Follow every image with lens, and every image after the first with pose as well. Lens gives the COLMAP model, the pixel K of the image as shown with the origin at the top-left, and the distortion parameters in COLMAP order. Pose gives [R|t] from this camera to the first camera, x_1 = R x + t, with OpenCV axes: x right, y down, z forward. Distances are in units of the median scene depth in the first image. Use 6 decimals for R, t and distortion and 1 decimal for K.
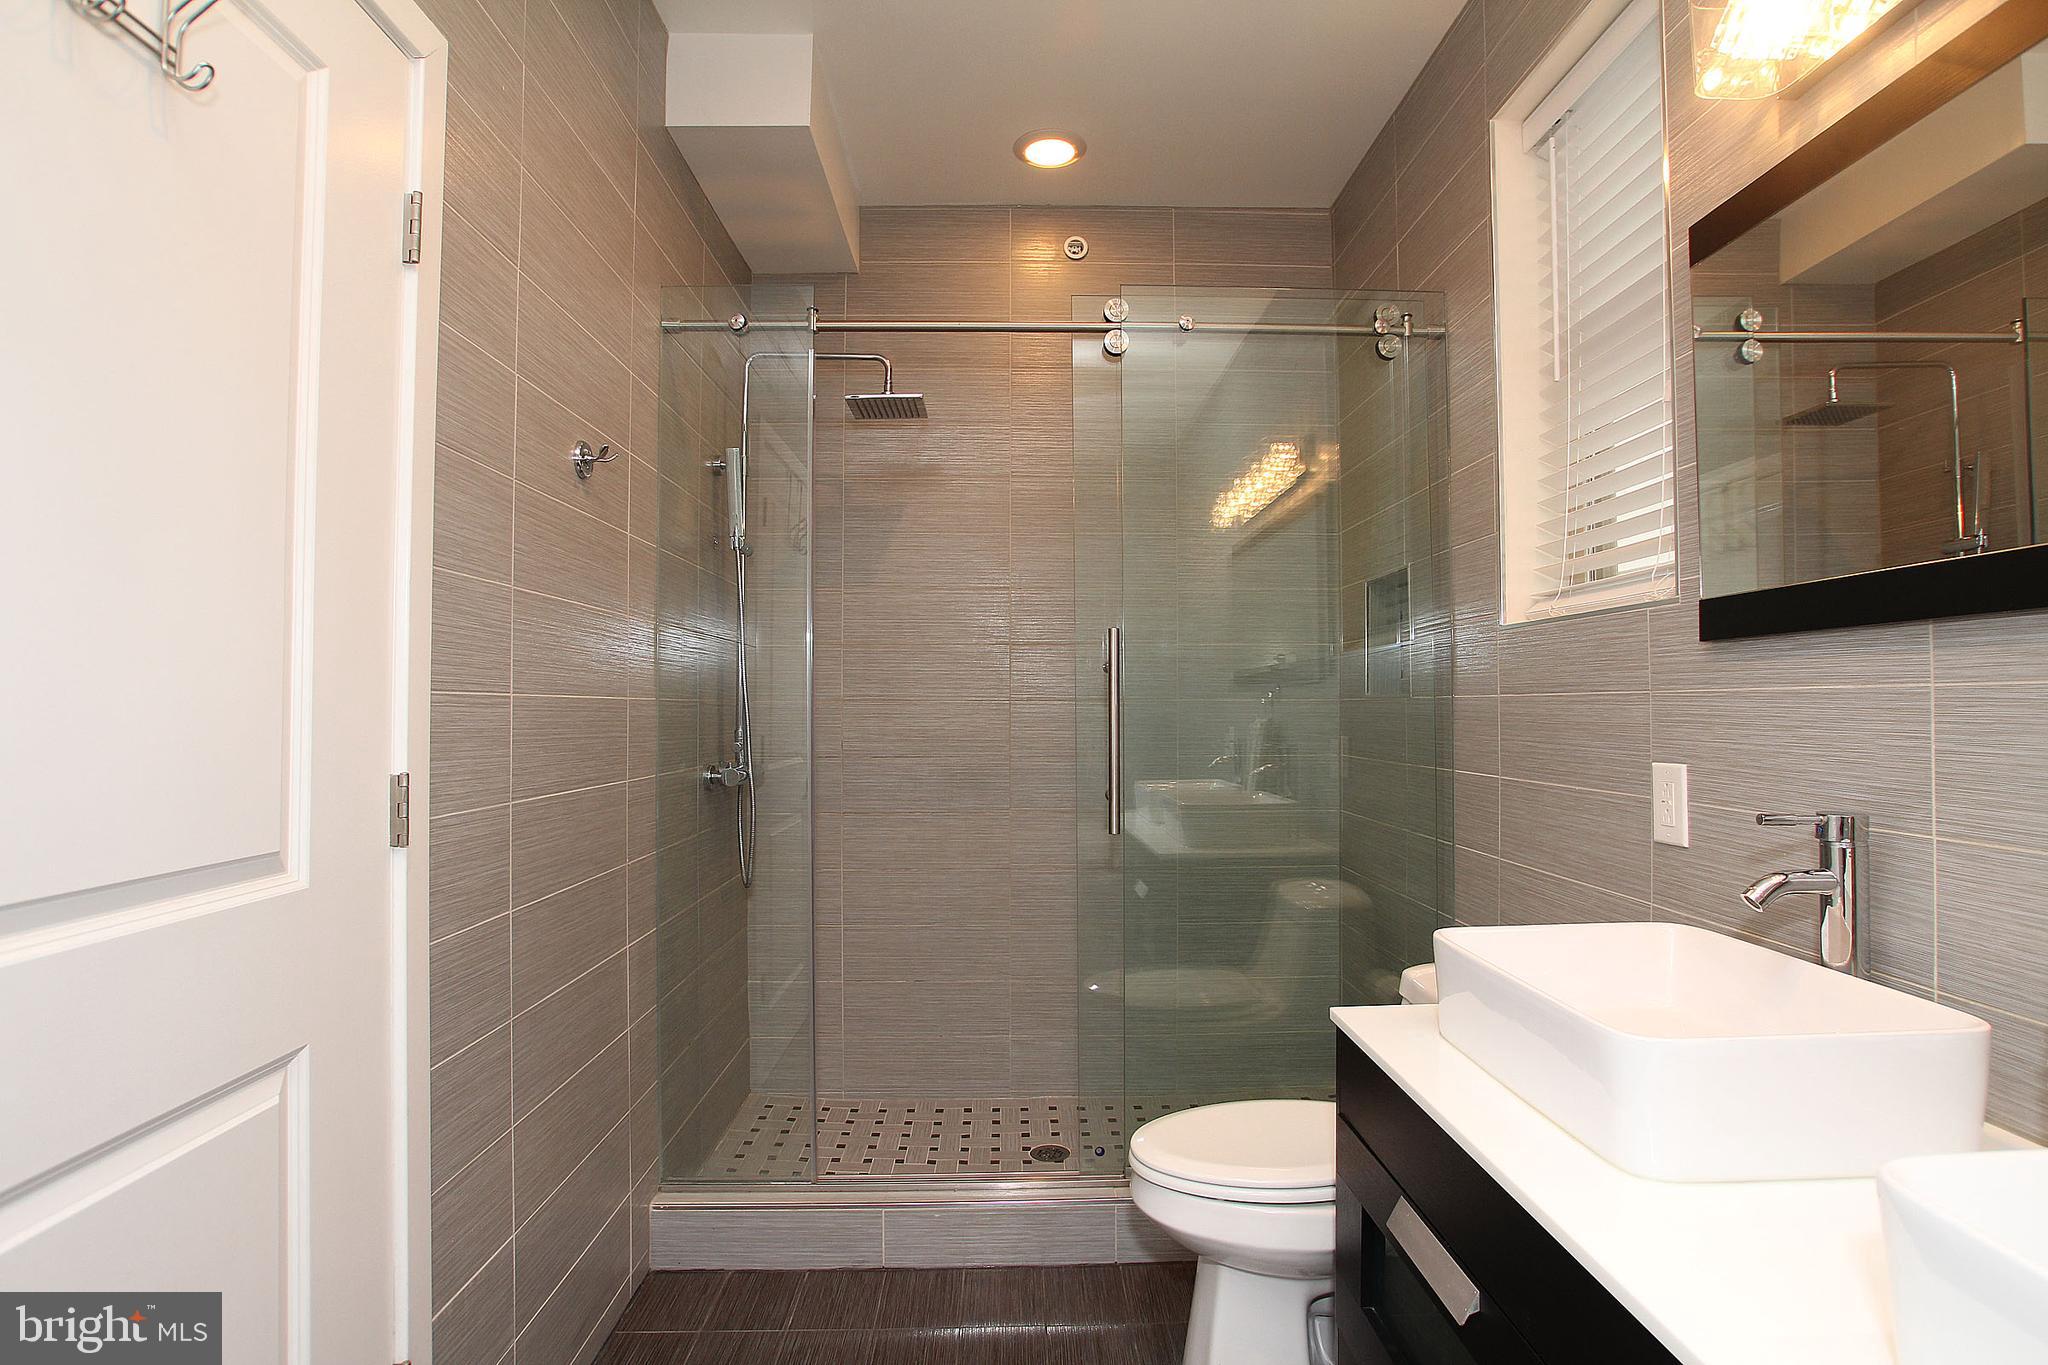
lens RADIAL K [[1035.0, 0, 1024.2], [0, 1035.0, 684.7], [0, 0, 1]] dist [-0.044010, 0.008544]
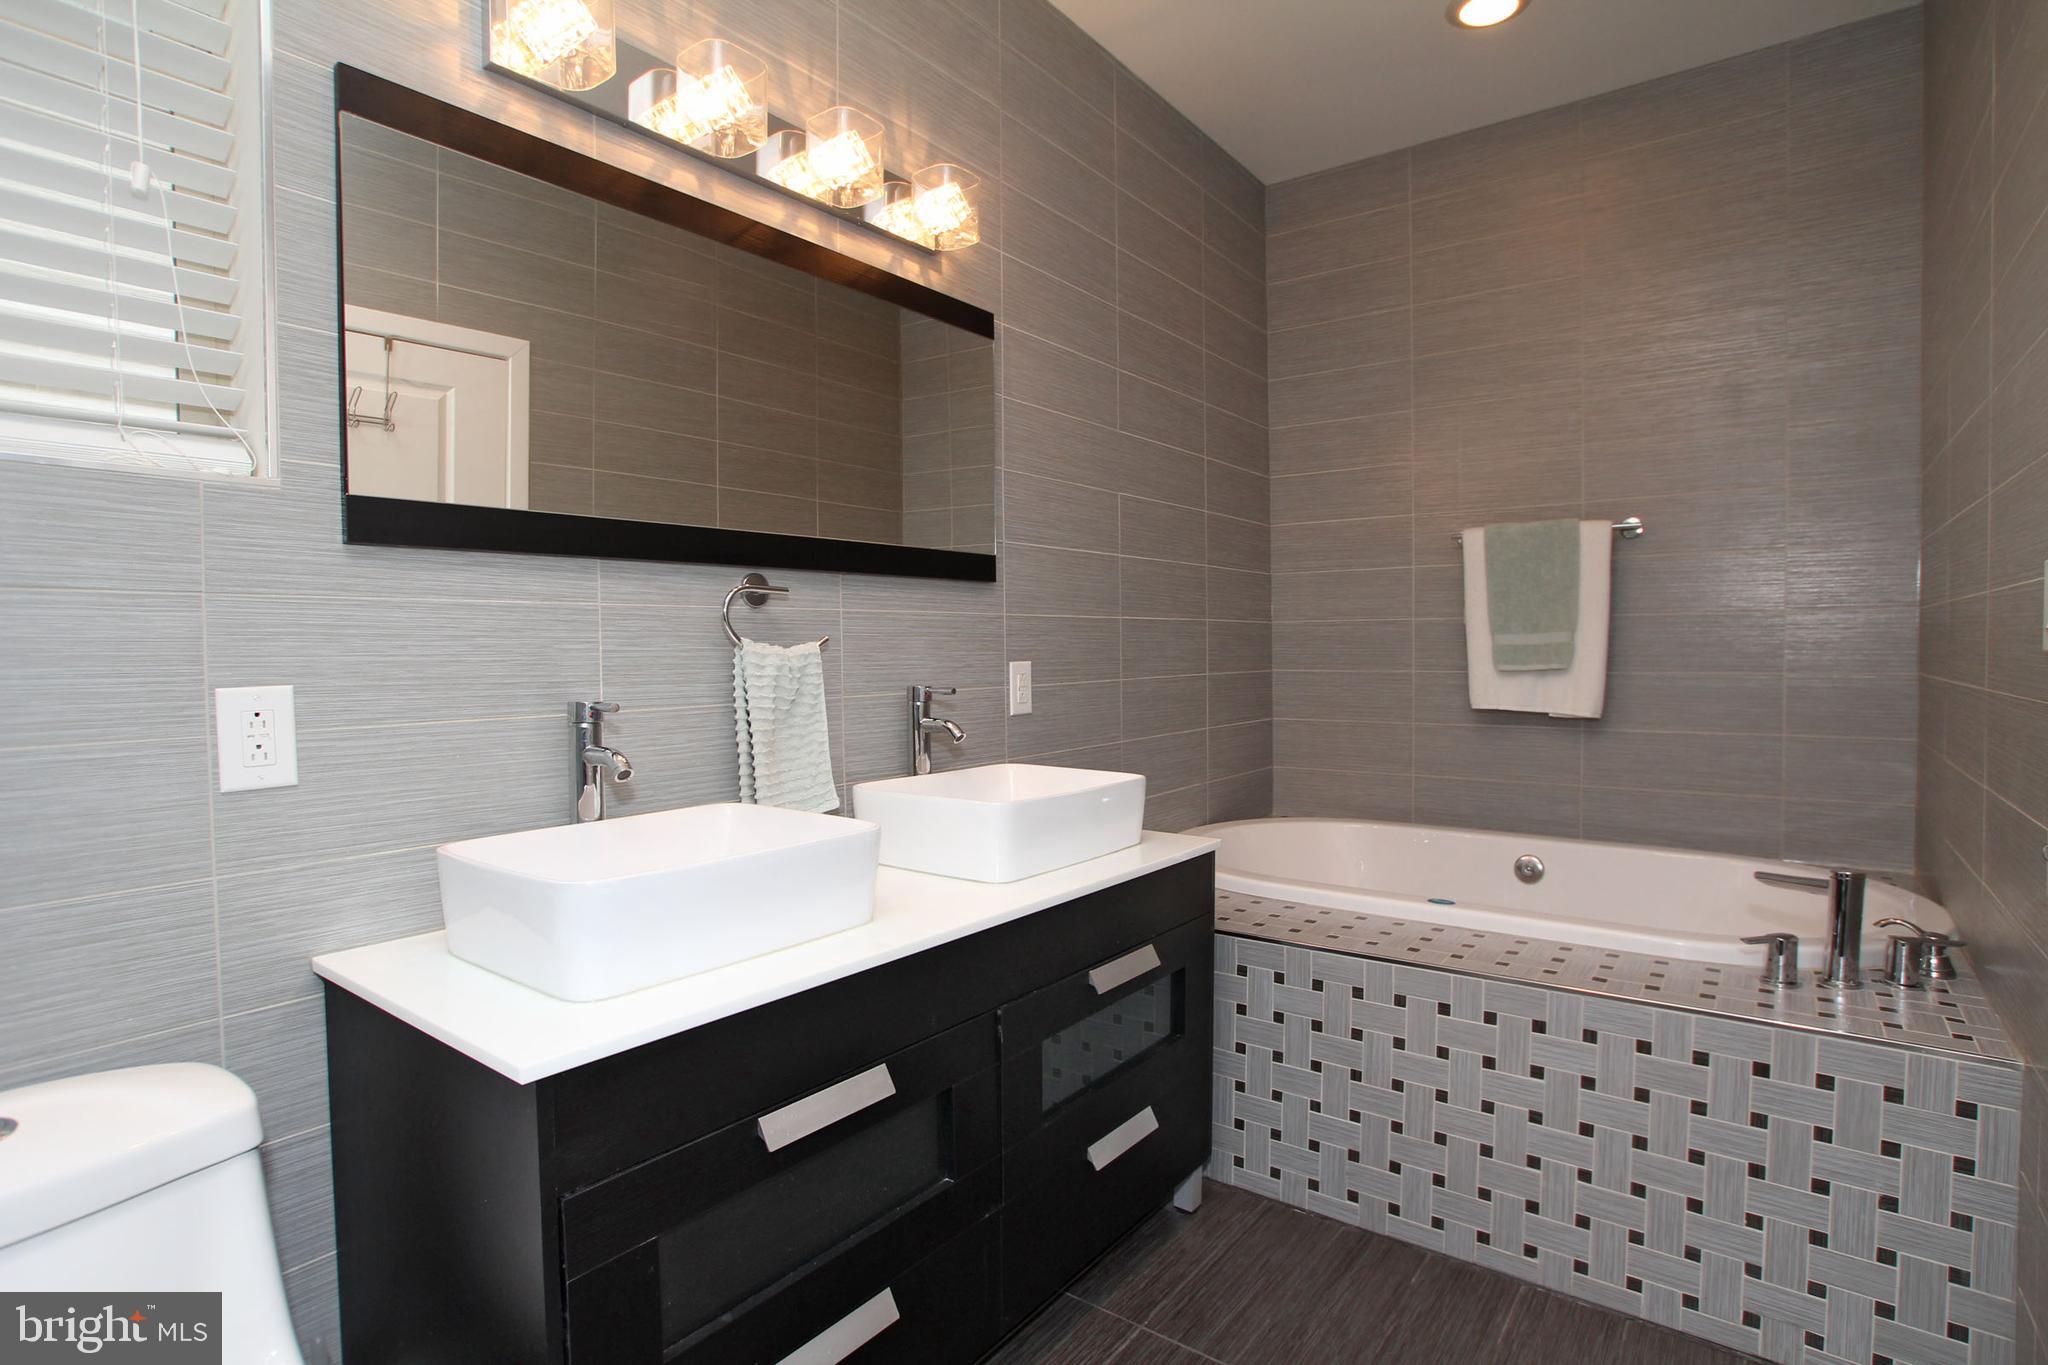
lens RADIAL K [[1035.0, 0, 1023.7], [0, 1035.0, 680.2], [0, 0, 1]] dist [-0.044010, 0.008544]
pose [[-0.781543, -0.014728, 0.623678, -0.374067], [-0.004270, 0.999824, 0.018260, 0.064036], [-0.623837, 0.011608, -0.781468, 1.441957]]
